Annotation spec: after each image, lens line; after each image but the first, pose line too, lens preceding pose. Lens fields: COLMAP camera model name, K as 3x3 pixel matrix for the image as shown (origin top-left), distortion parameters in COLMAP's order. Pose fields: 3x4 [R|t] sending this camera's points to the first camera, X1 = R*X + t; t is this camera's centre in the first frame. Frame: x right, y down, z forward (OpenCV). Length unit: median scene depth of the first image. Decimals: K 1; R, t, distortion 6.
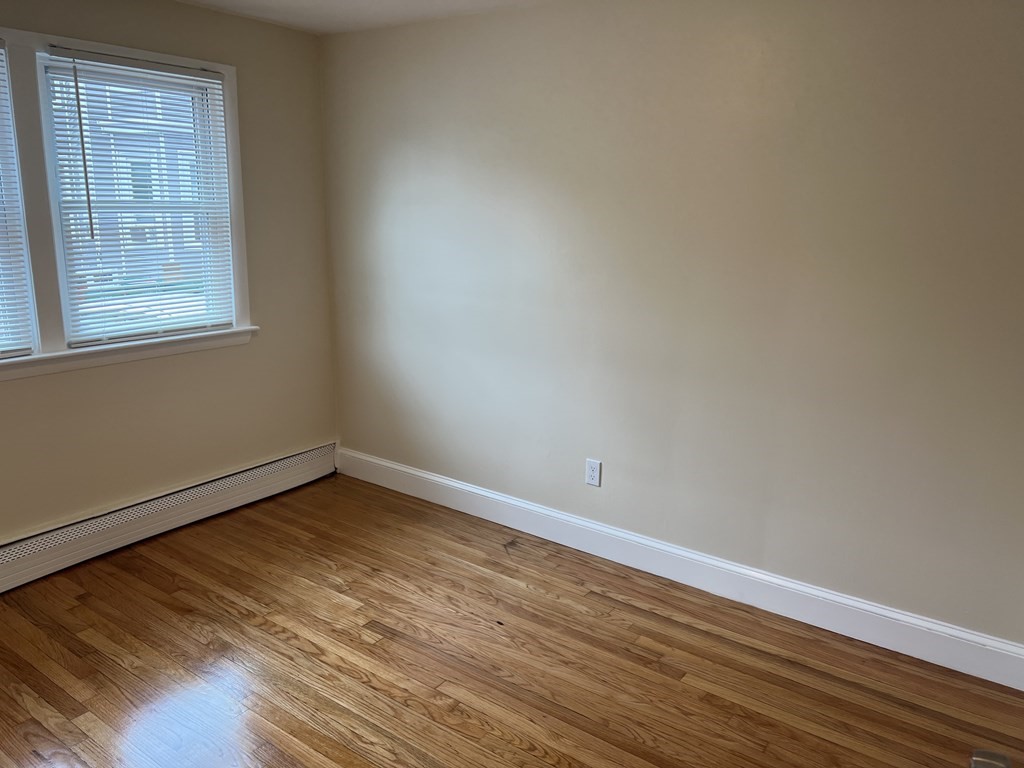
lens RADIAL K [[781.5, 0, 508.9], [0, 781.5, 383.0], [0, 0, 1]] dist [0.106671, -0.088975]
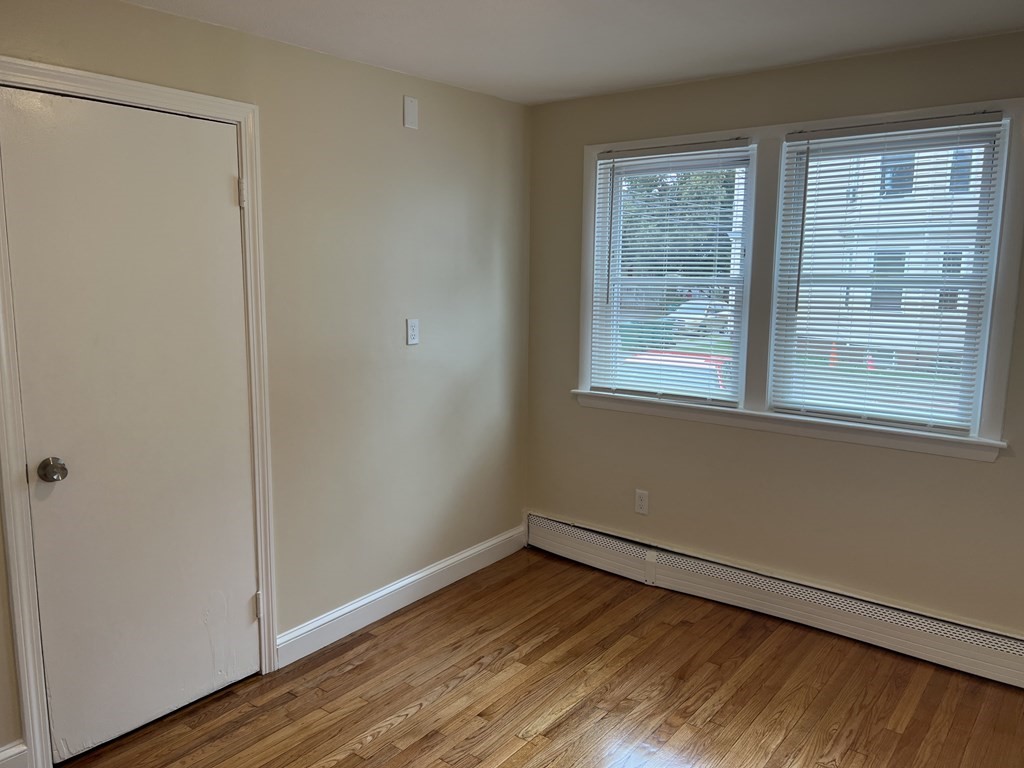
lens RADIAL K [[781.5, 0, 508.9], [0, 781.5, 383.0], [0, 0, 1]] dist [0.106671, -0.088975]
pose [[-0.032739, 0.141194, -0.989440, 0.493483], [-0.229027, 0.962569, 0.144938, -0.150521], [0.972869, 0.231353, 0.000824, 0.645070]]
